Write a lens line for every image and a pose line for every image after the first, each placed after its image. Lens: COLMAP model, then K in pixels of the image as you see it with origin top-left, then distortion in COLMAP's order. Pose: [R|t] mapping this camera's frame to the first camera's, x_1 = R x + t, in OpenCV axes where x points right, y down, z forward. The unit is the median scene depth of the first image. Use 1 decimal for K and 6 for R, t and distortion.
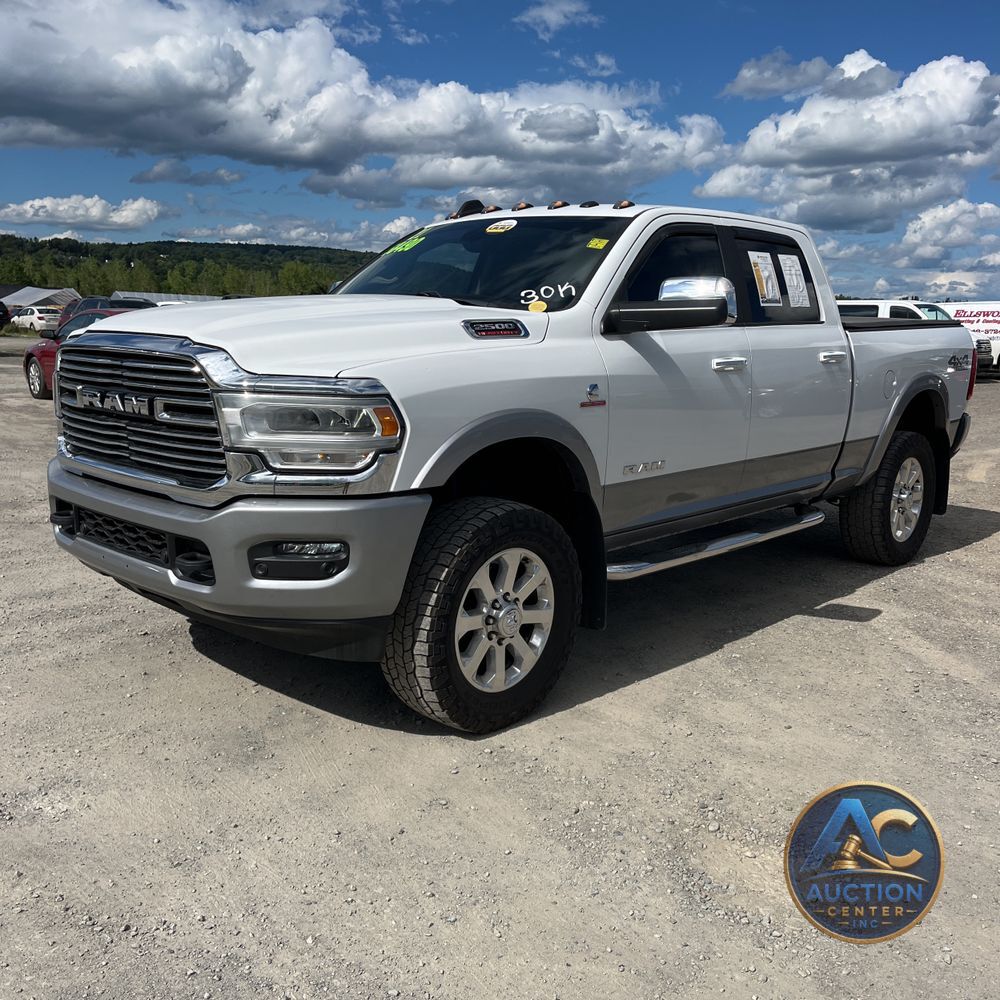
lens RADIAL K [[1033.2, 0, 500.0], [0, 1033.2, 500.0], [0, 0, 1]] dist [0.052357, -0.049508]
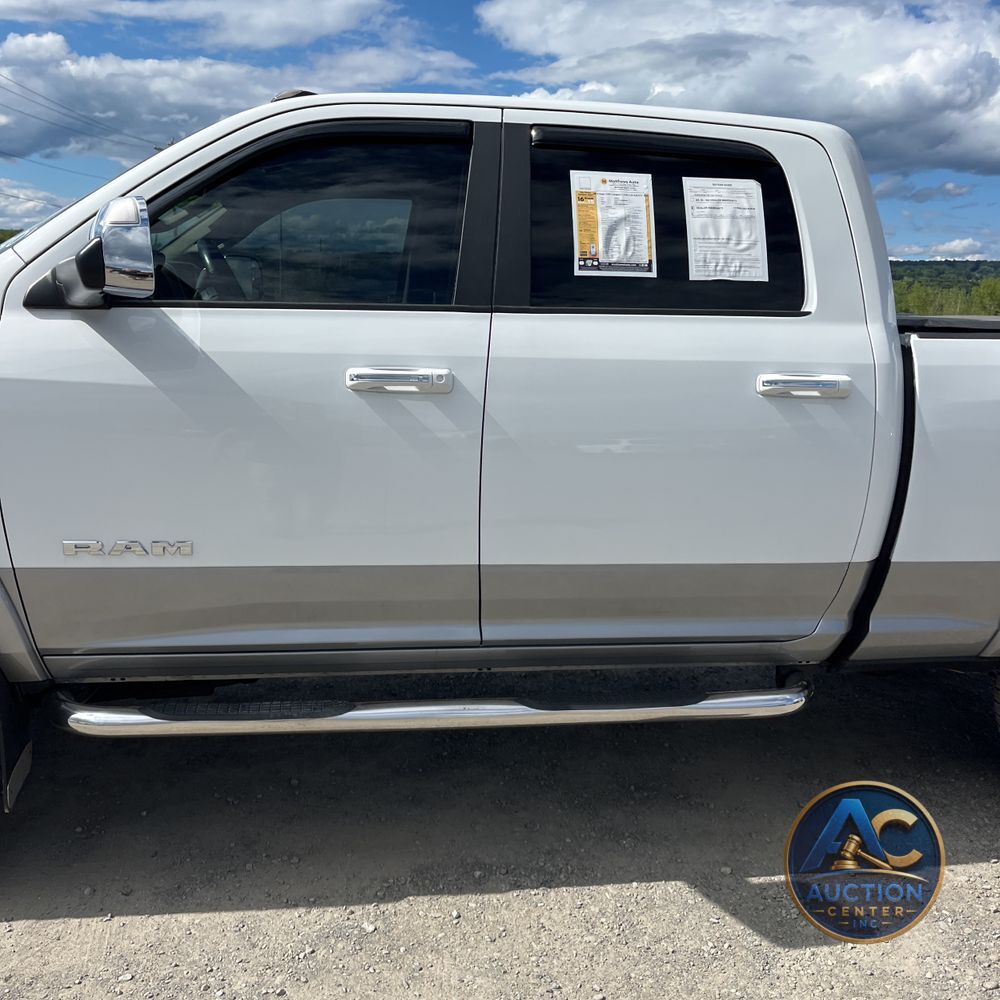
lens RADIAL K [[1027.1, 0, 486.5], [0, 1027.1, 526.4], [0, 0, 1]] dist [0.025275, -0.031725]
pose [[0.790583, 0.137204, -0.596786, 0.560188], [-0.132410, 0.989822, 0.052157, -0.088422], [0.597868, 0.037786, 0.800703, 0.596027]]
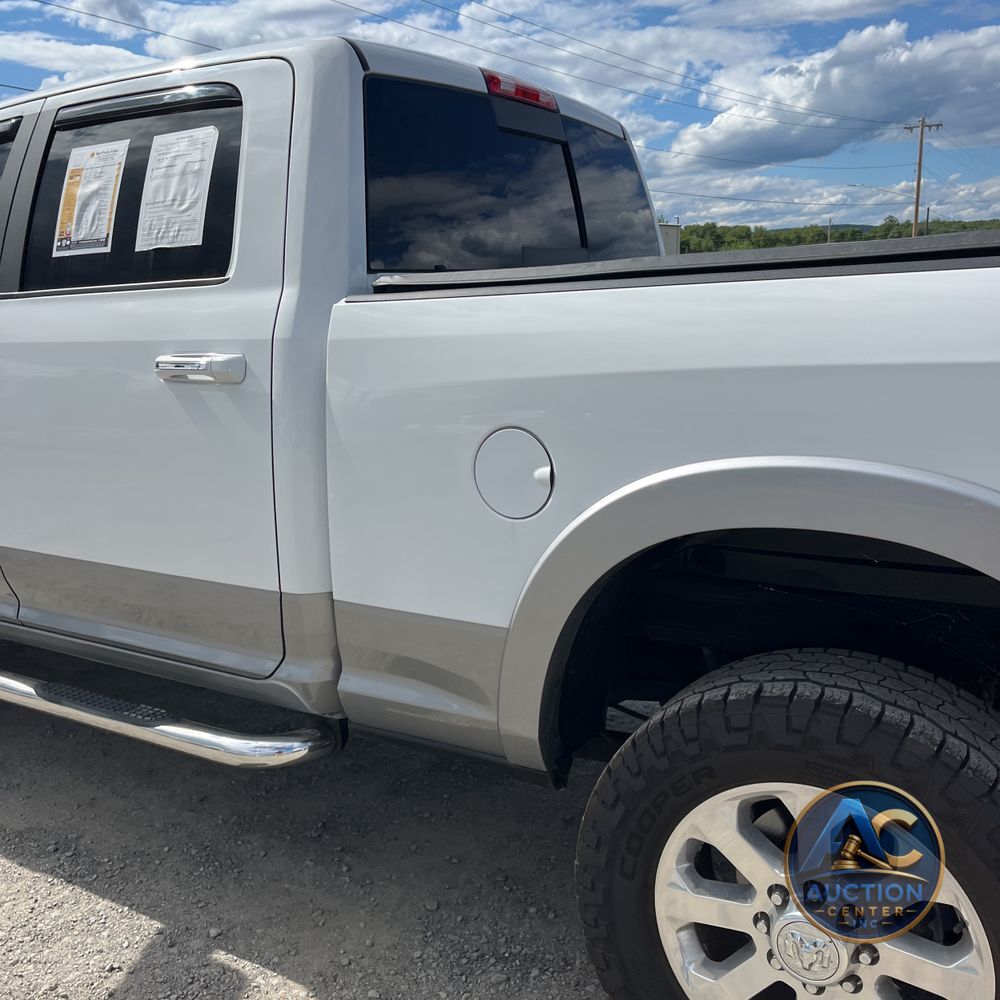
lens RADIAL K [[1060.6, 0, 476.2], [0, 1060.6, 520.0], [0, 0, 1]] dist [0.044205, -0.083036]
pose [[0.173443, 0.179120, -0.968418, 0.839084], [-0.147375, 0.976970, 0.154307, -0.179957], [0.973755, 0.115957, 0.195846, 1.159383]]
